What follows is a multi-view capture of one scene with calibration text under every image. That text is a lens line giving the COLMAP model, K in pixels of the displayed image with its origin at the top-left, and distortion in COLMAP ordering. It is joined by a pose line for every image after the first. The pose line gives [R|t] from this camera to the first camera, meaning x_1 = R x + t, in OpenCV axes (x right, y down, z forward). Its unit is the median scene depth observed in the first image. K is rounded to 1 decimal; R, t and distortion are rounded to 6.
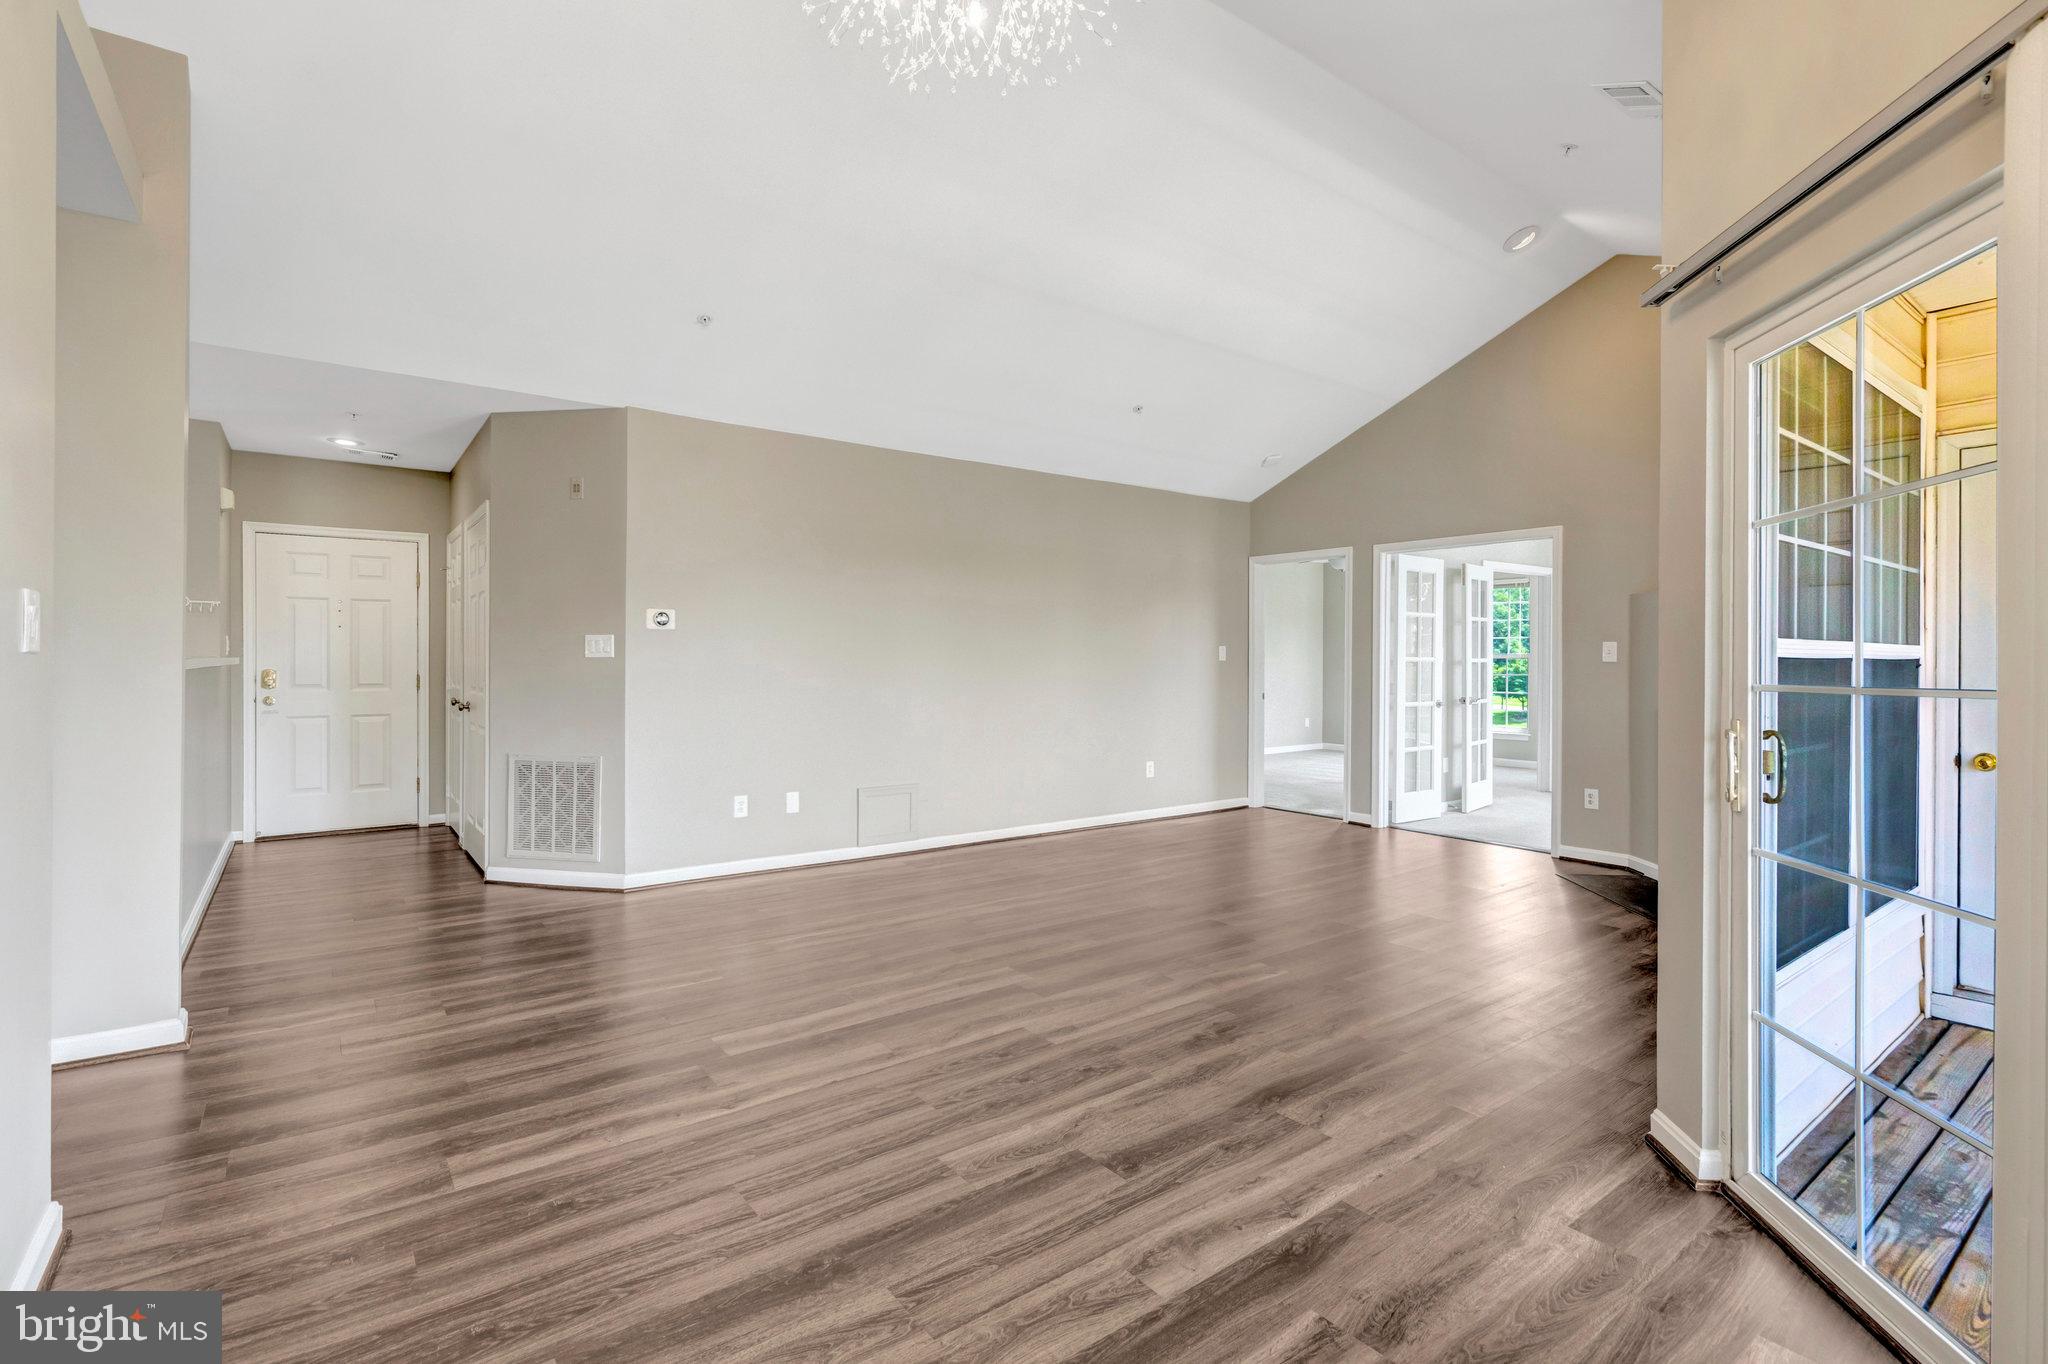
lens RADIAL K [[941.6, 0, 1022.2], [0, 941.6, 660.5], [0, 0, 1]] dist [0.001621, 0.000472]
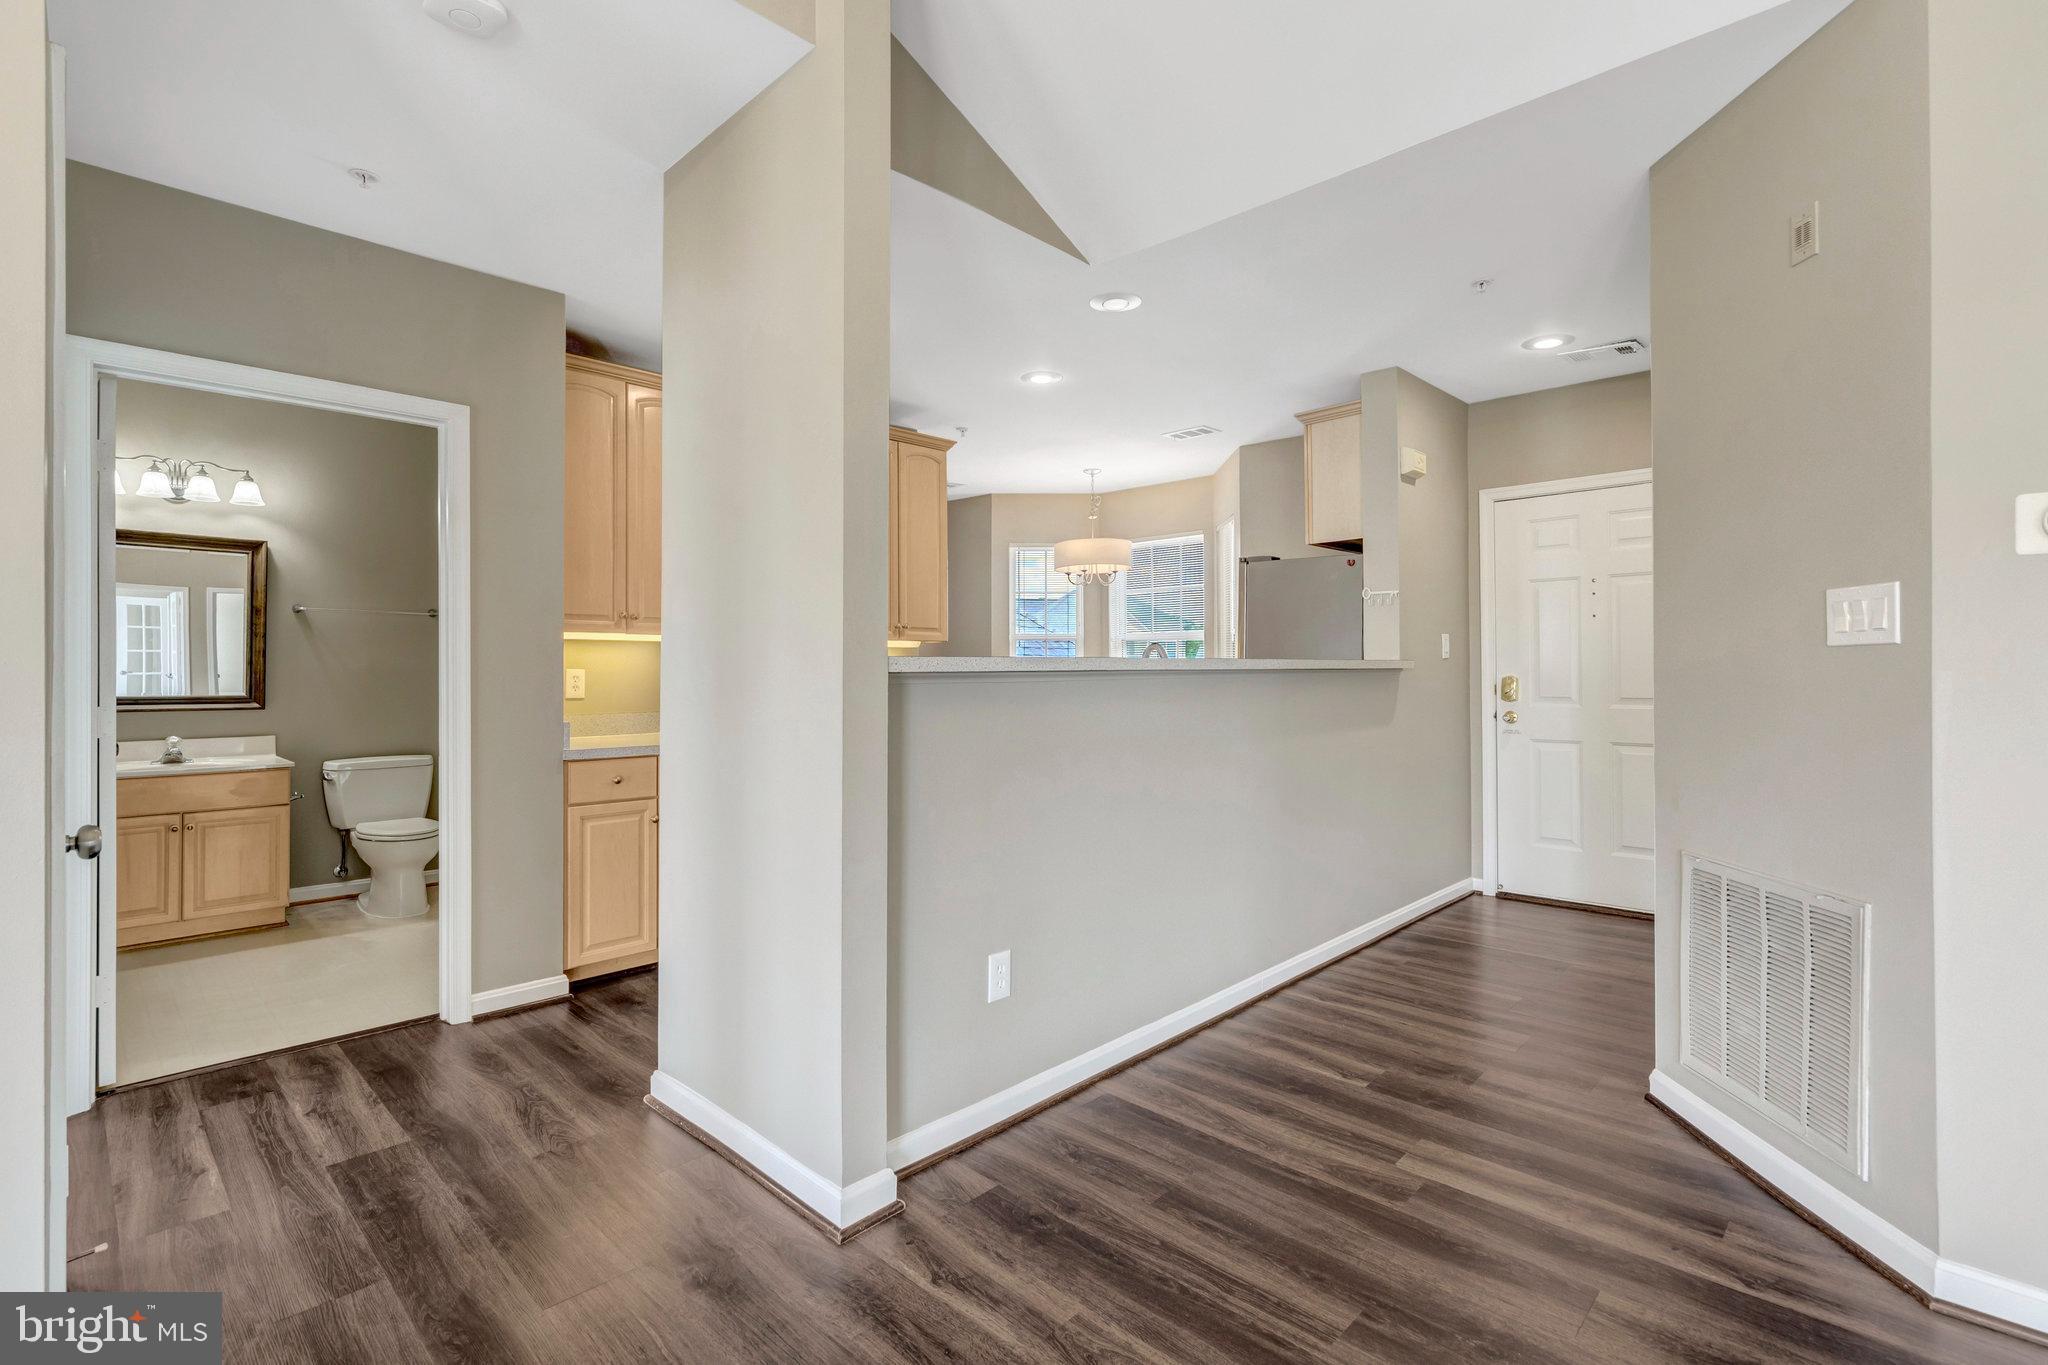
lens RADIAL K [[944.2, 0, 1016.6], [0, 944.2, 666.5], [0, 0, 1]] dist [-0.002110, -0.000450]
pose [[0.152936, -0.009815, -0.988187, -0.172228], [0.005789, 0.999942, -0.009036, 0.010624], [0.988219, -0.004338, 0.152984, 0.850958]]
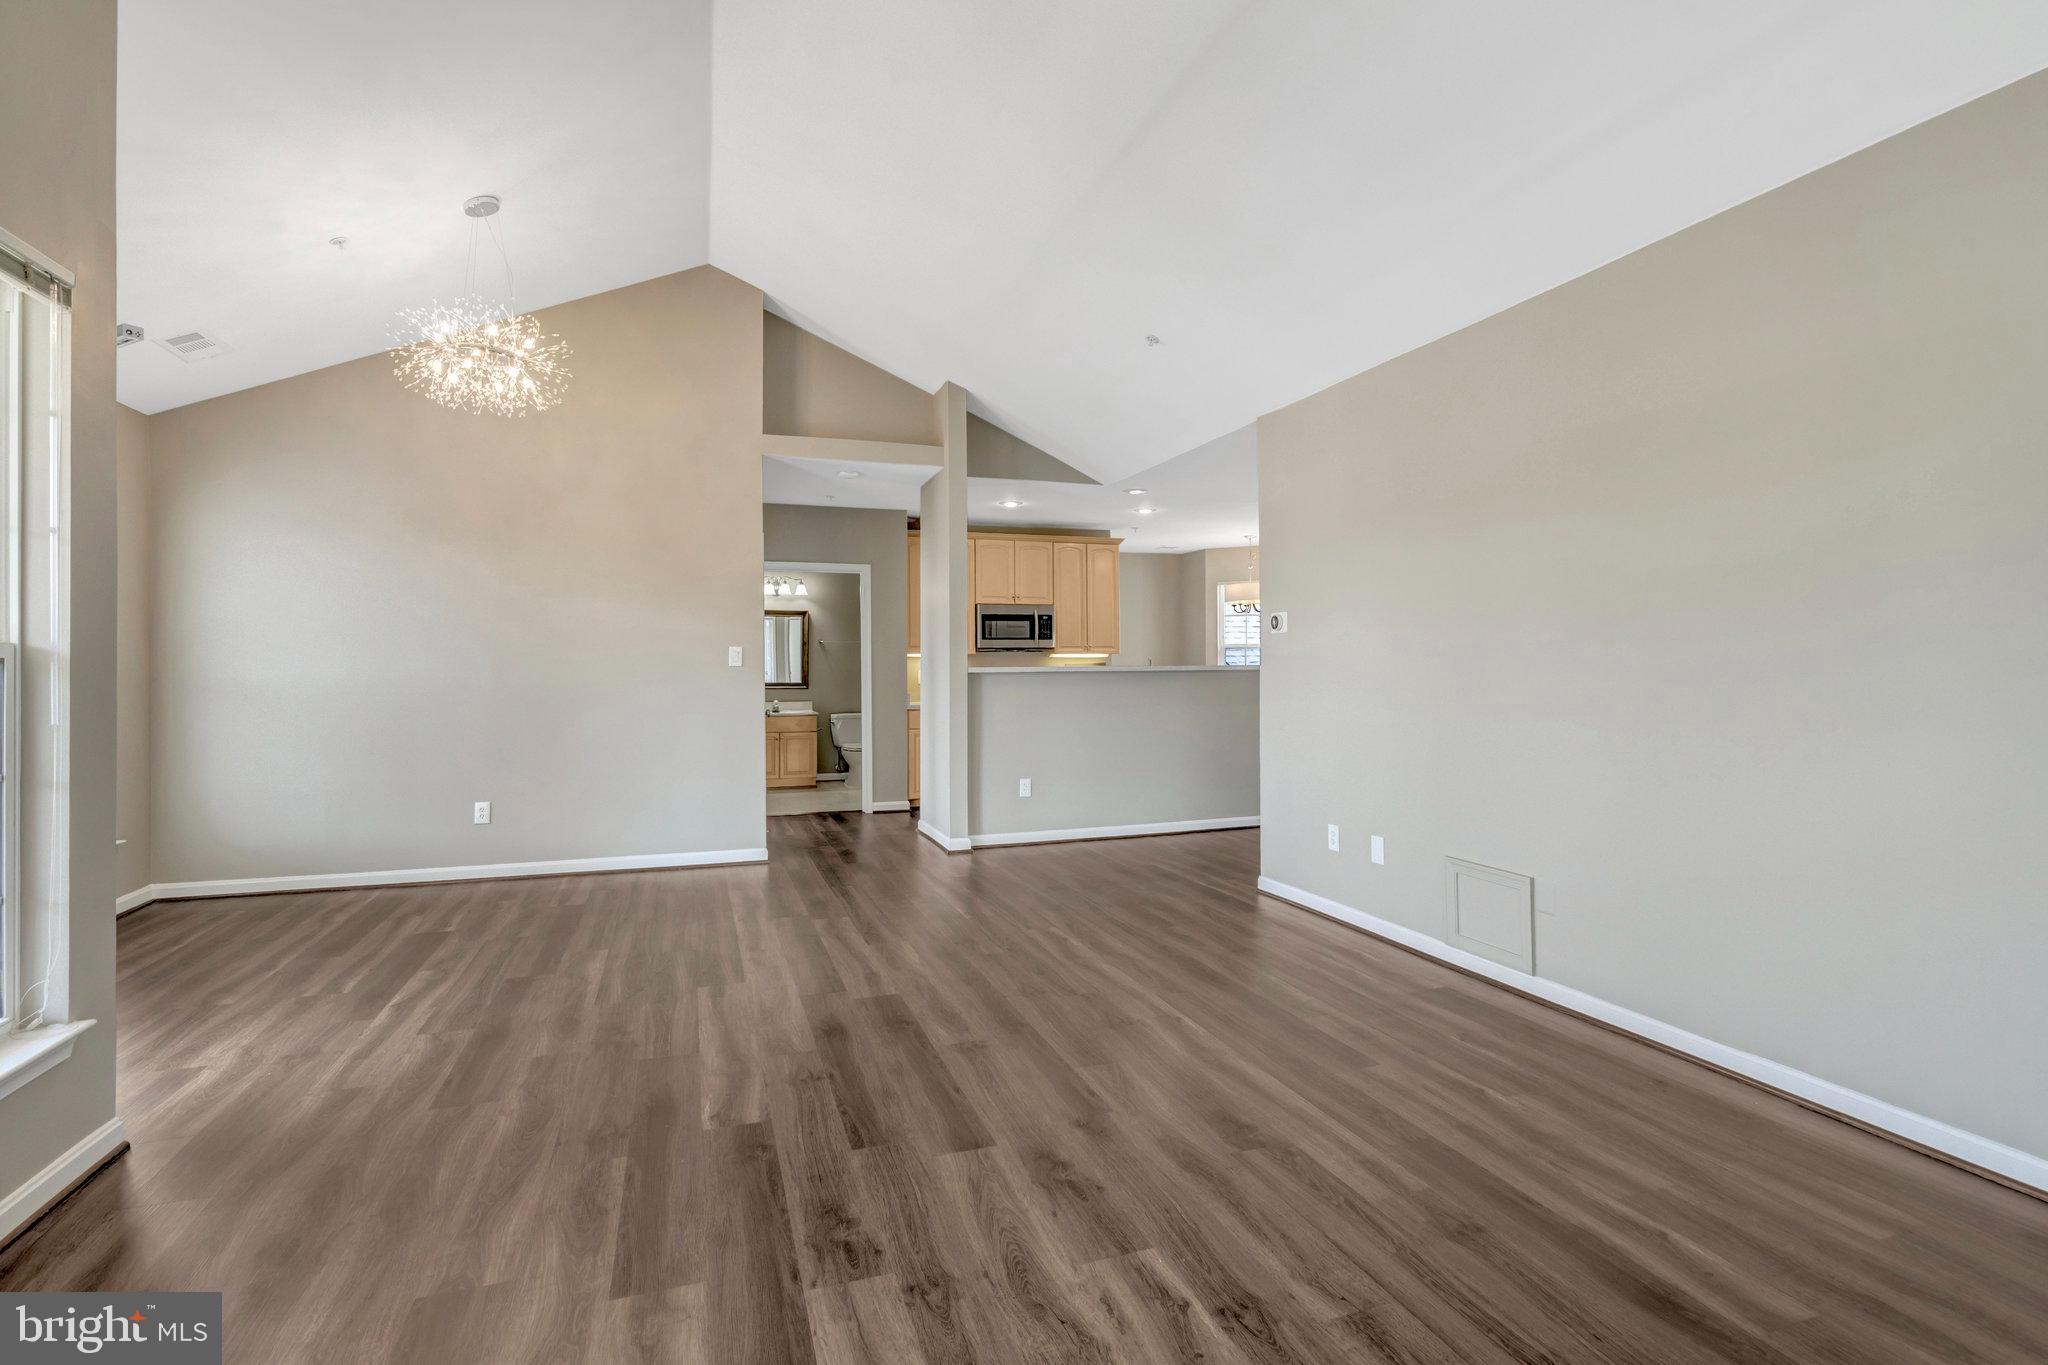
lens RADIAL K [[964.0, 0, 1016.3], [0, 964.0, 667.5], [0, 0, 1]] dist [0.002932, 0.000822]
pose [[-0.313759, -0.004107, -0.949494, 0.915827], [0.005706, 0.999964, -0.006211, 0.010742], [0.949486, -0.007367, -0.313724, 1.515088]]
